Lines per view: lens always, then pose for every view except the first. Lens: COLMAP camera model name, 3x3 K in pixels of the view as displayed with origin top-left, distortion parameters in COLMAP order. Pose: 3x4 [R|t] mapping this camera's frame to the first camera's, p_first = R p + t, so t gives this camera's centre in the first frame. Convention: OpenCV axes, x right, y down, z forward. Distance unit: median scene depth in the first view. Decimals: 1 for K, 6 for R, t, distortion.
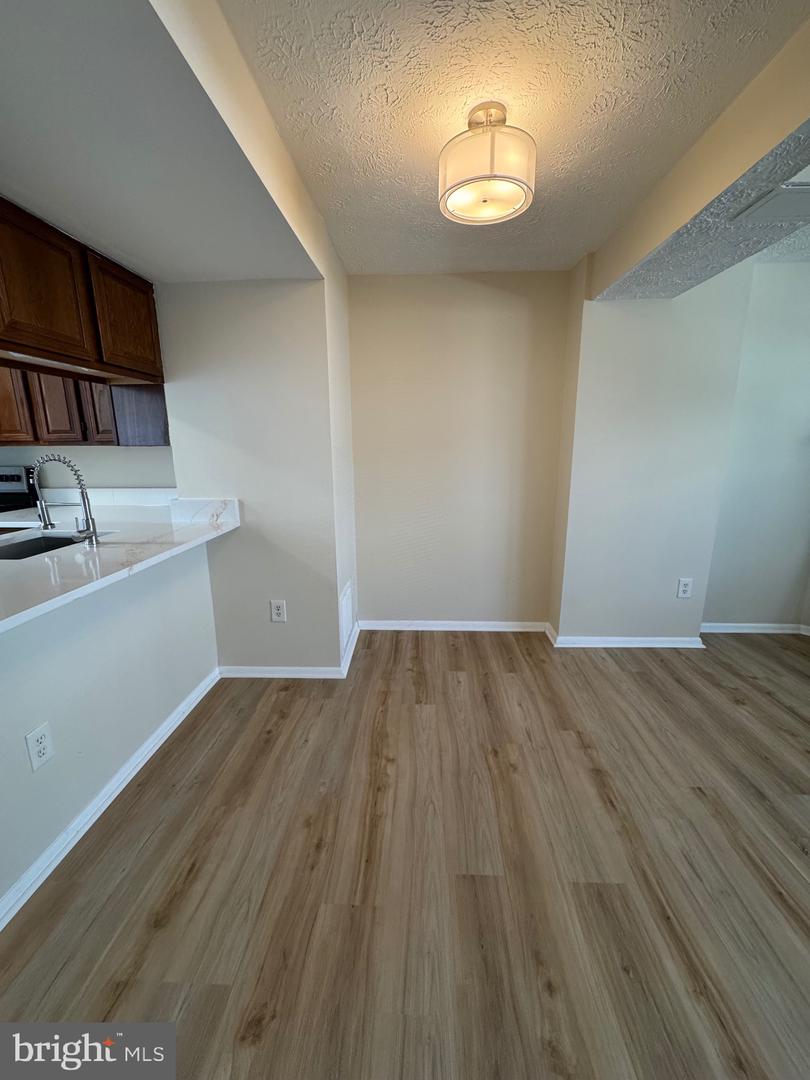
lens RADIAL K [[430.3, 0, 405.0], [0, 430.3, 540.0], [0, 0, 1]] dist [-0.001312, -0.000422]
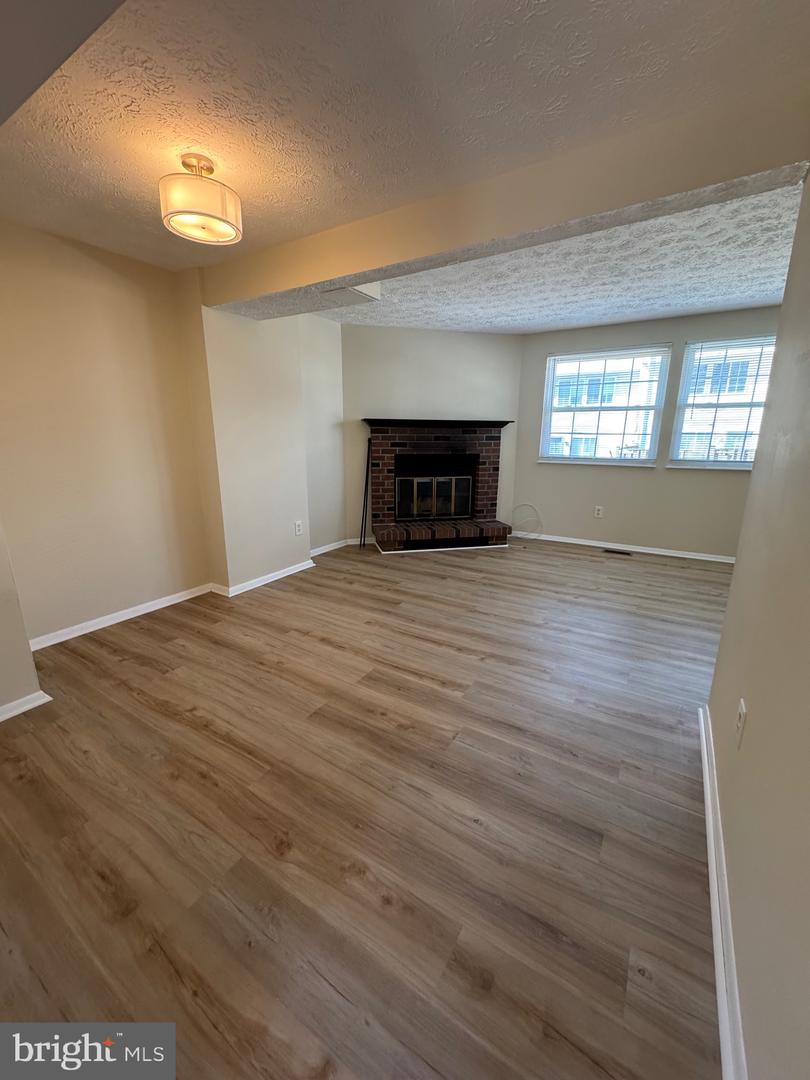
lens RADIAL K [[430.3, 0, 405.0], [0, 430.3, 540.0], [0, 0, 1]] dist [-0.001312, -0.000422]
pose [[0.489202, -0.200960, 0.848703, -0.485478], [0.184008, 0.974970, 0.124794, 0.043632], [-0.852539, 0.095119, 0.513936, -0.050512]]
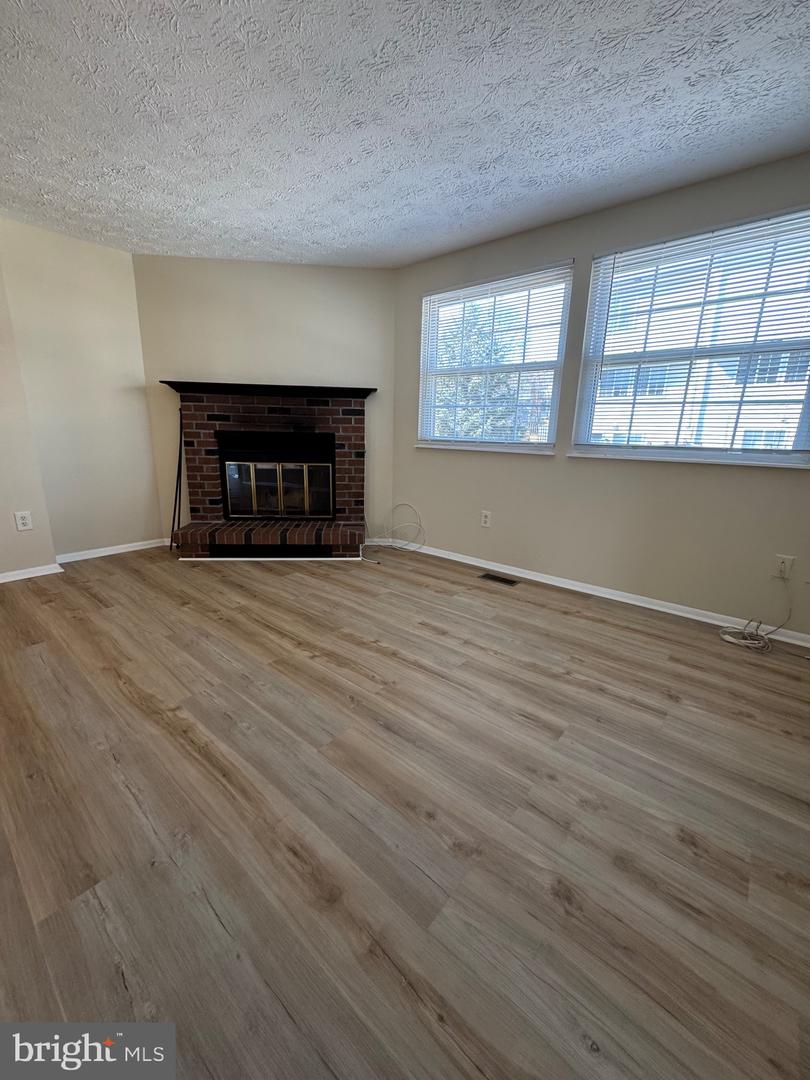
lens RADIAL K [[430.3, 0, 405.0], [0, 430.3, 540.0], [0, 0, 1]] dist [-0.001312, -0.000422]
pose [[0.609971, -0.176499, 0.772517, 0.469478], [0.146756, 0.983176, 0.108752, 0.216482], [-0.778716, 0.047036, 0.625611, -0.492130]]
